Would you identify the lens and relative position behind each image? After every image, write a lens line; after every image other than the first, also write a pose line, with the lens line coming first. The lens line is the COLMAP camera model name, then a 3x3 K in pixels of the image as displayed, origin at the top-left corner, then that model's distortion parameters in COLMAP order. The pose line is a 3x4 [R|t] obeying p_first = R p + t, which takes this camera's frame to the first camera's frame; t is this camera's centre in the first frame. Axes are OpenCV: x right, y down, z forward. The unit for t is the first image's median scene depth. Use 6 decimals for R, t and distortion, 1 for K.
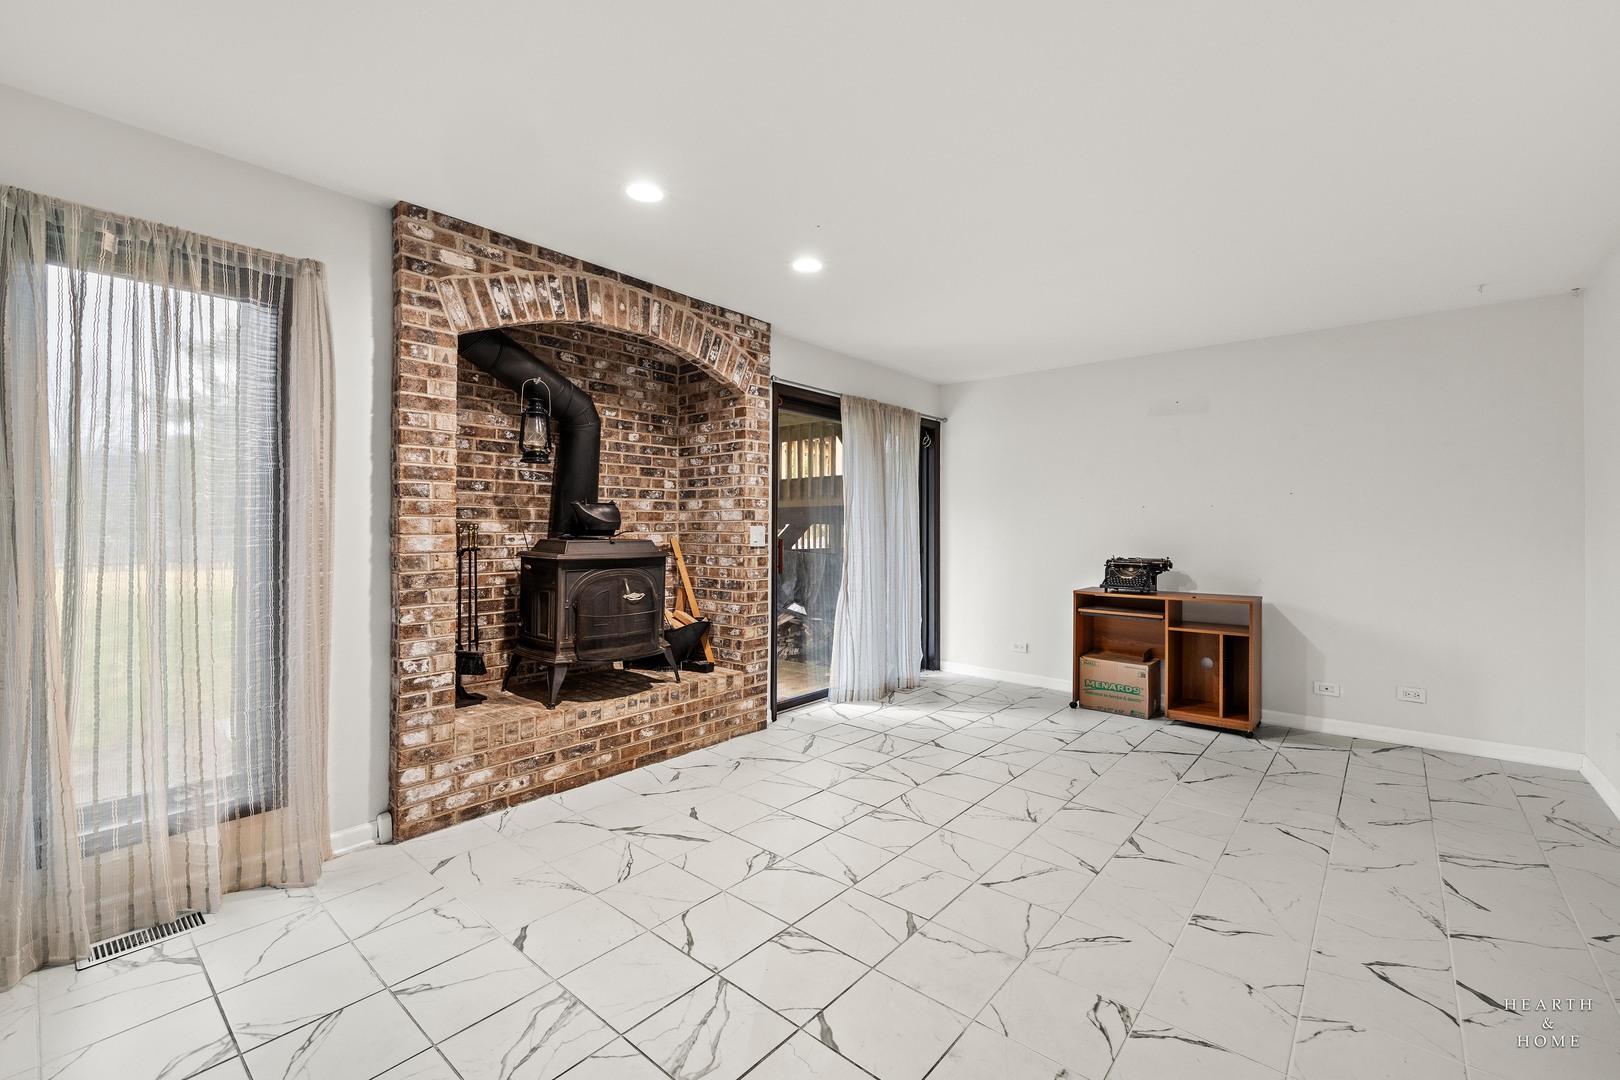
lens RADIAL K [[677.4, 0, 808.0], [0, 677.4, 528.5], [0, 0, 1]] dist [-0.000400, 0.000072]
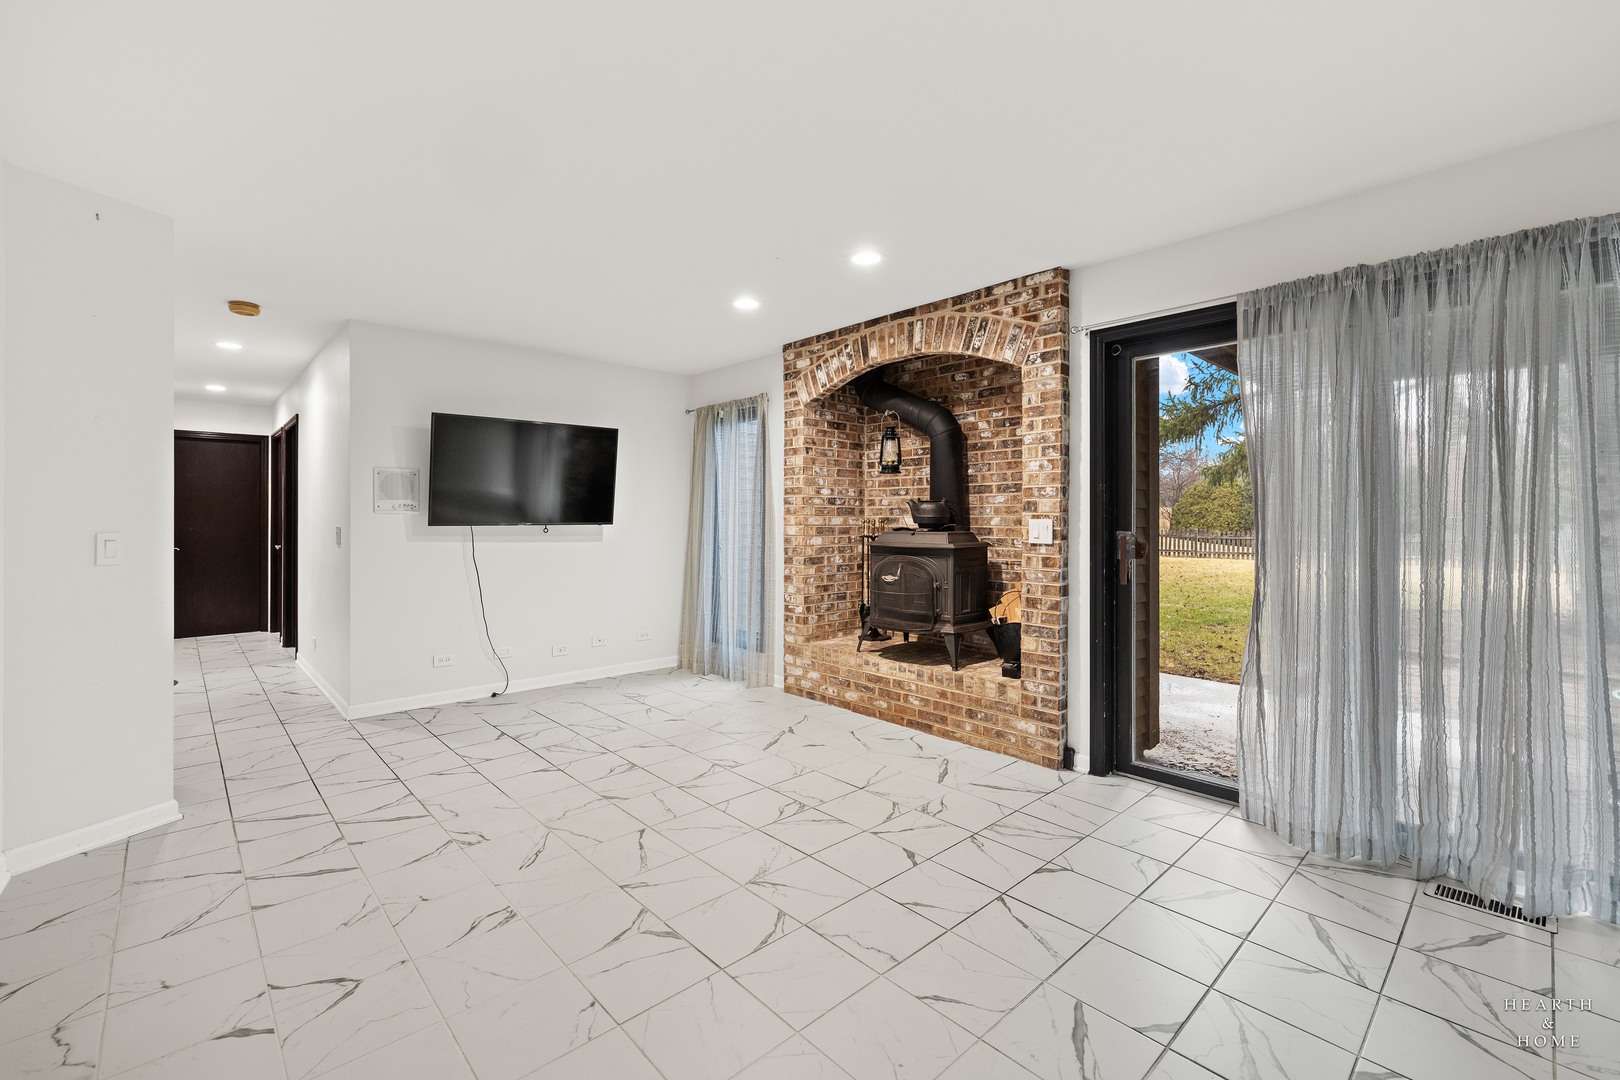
lens RADIAL K [[691.1, 0, 808.2], [0, 691.1, 521.8], [0, 0, 1]] dist [-0.002449, -0.000201]
pose [[-0.112282, -0.002518, -0.993673, 0.958558], [-0.002246, 0.999995, -0.002280, 0.002669], [0.993674, 0.001975, -0.112287, 0.967838]]
